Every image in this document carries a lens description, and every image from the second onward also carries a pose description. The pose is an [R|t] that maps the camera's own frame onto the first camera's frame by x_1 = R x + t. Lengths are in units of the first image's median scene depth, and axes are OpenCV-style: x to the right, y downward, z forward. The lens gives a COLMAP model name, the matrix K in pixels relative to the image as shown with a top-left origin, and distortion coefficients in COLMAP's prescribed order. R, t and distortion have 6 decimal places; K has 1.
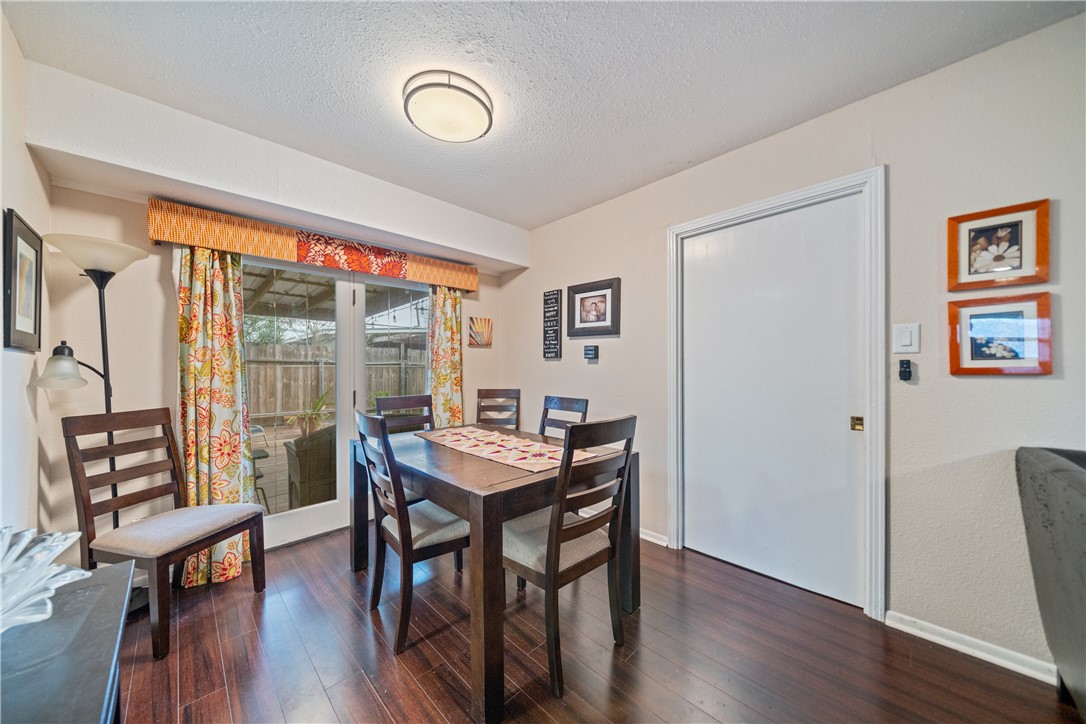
lens RADIAL K [[372.2, 0, 540.0], [0, 372.2, 367.9], [0, 0, 1]] dist [-0.005949, -0.000033]
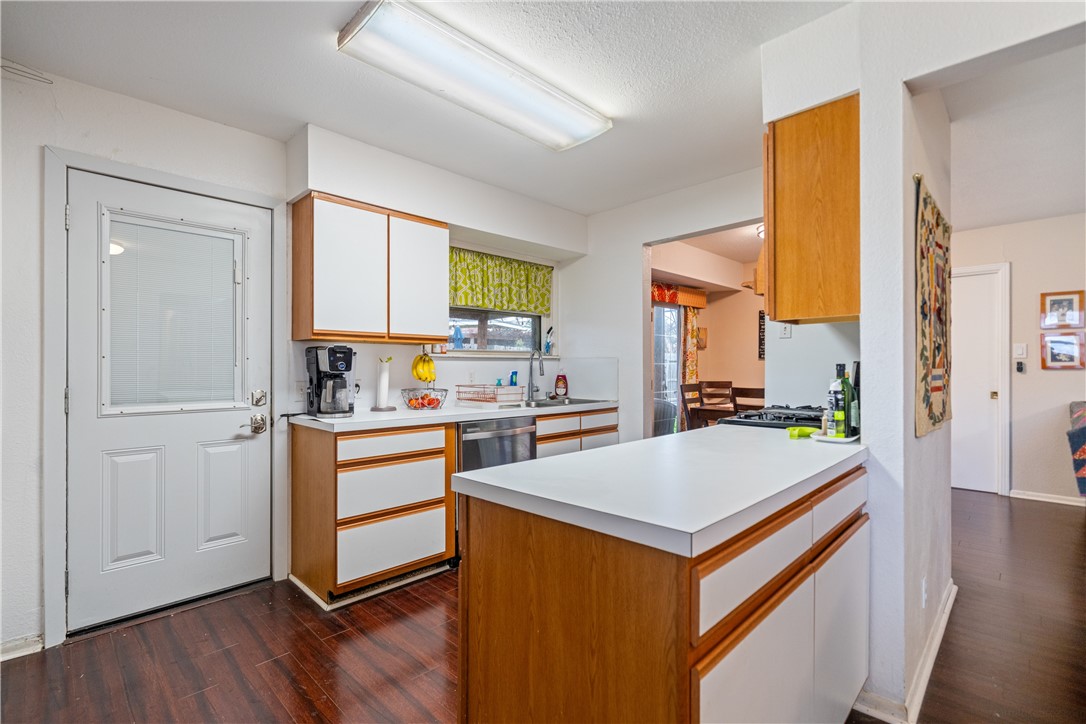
lens RADIAL K [[495.9, 0, 544.6], [0, 495.9, 364.1], [0, 0, 1]] dist [0.000678, 0.000082]
pose [[0.999883, 0.002107, 0.015134, -1.711408], [-0.002079, 0.999996, -0.001843, 0.001240], [-0.015138, 0.001811, 0.999884, -1.734681]]
